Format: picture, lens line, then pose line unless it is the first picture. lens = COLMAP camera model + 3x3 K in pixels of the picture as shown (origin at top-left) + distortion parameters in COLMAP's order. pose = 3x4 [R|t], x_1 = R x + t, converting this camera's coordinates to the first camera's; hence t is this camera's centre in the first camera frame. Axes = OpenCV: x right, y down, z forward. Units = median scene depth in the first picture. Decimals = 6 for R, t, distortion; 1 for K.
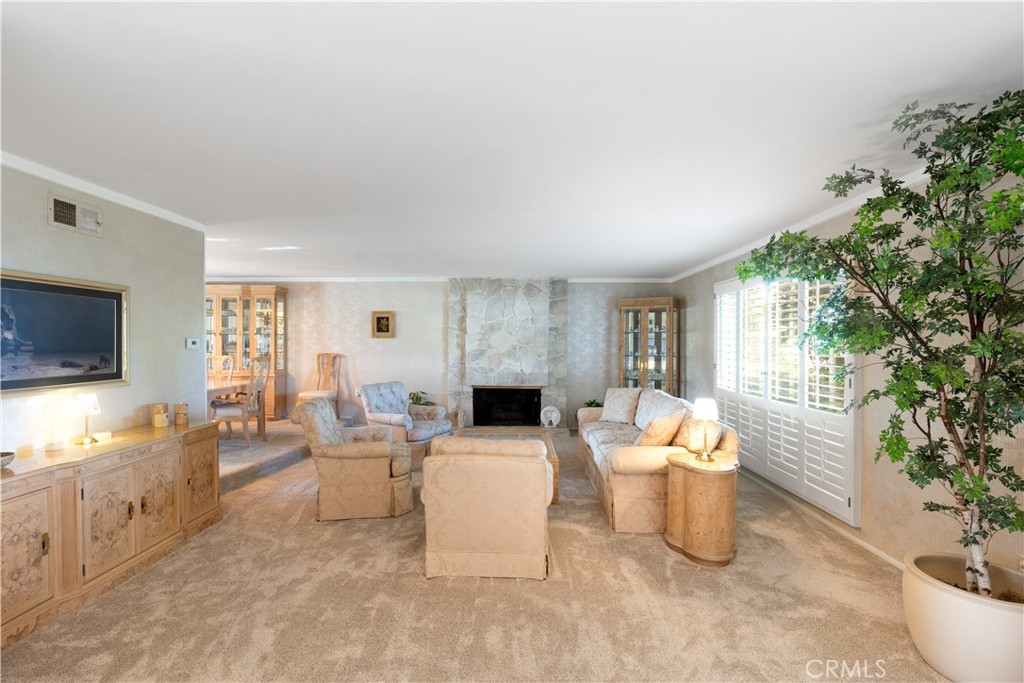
lens RADIAL K [[471.0, 0, 512.0], [0, 471.0, 341.5], [0, 0, 1]] dist [-0.000191, 0.000055]
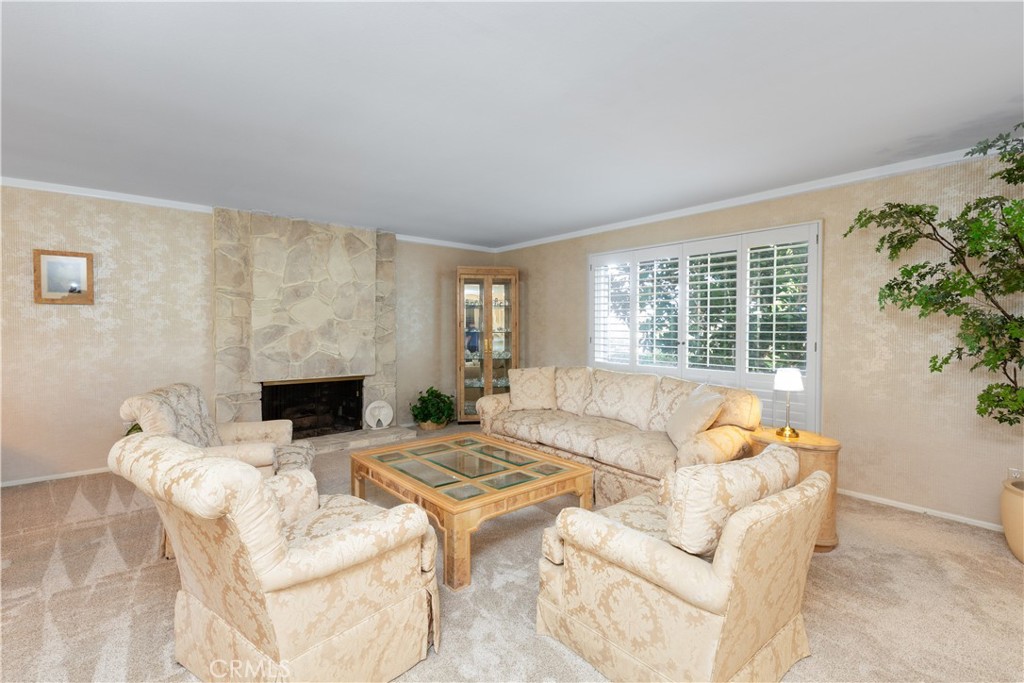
lens RADIAL K [[471.0, 0, 512.0], [0, 471.0, 341.5], [0, 0, 1]] dist [-0.000191, 0.000055]
pose [[0.746730, -0.024079, 0.664692, -0.257813], [0.001109, 0.999388, 0.034957, 0.016201], [-0.665127, -0.025367, 0.746300, 0.296635]]
